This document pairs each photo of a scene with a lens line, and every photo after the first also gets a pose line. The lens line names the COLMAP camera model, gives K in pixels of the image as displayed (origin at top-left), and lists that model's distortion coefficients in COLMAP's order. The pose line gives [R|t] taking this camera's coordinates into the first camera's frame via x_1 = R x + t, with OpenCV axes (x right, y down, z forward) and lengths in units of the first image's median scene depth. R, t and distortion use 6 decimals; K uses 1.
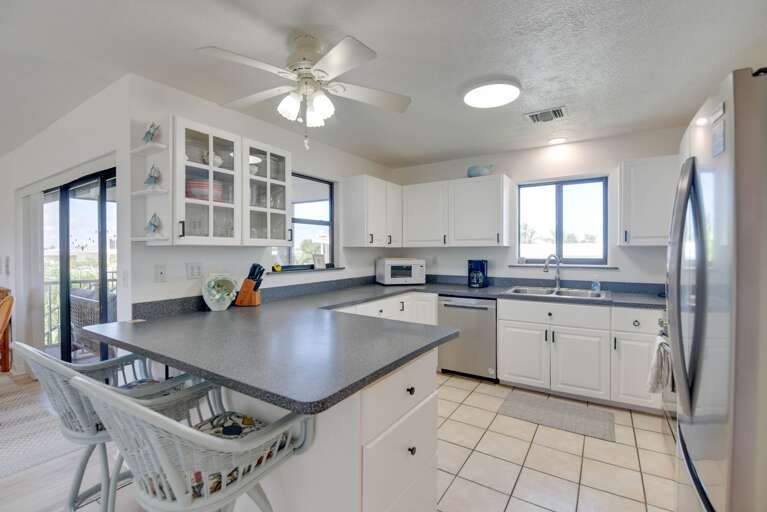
lens RADIAL K [[344.1, 0, 384.1], [0, 344.1, 253.1], [0, 0, 1]] dist [-0.012318, -0.000657]
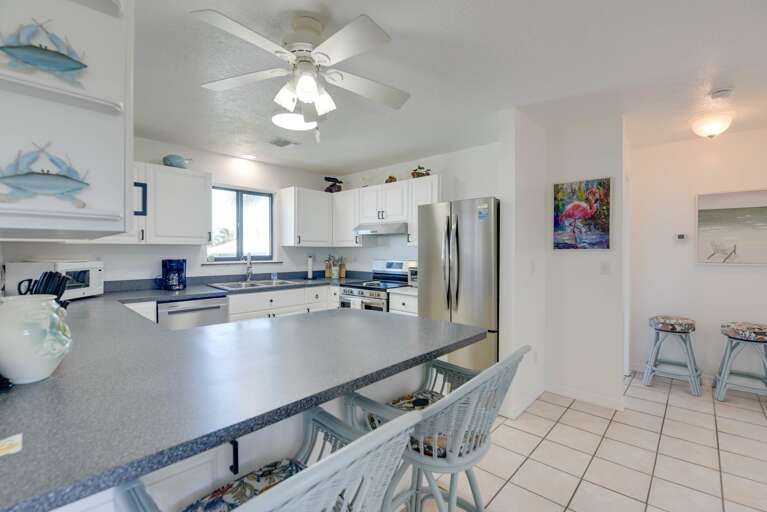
lens RADIAL K [[344.1, 0, 384.0], [0, 344.1, 254.9], [0, 0, 1]] dist [-0.012318, -0.000657]
pose [[0.169579, -0.009822, 0.985468, -0.555230], [0.006854, 0.999938, 0.008787, 0.003856], [-0.985493, 0.005264, 0.169636, 0.321098]]
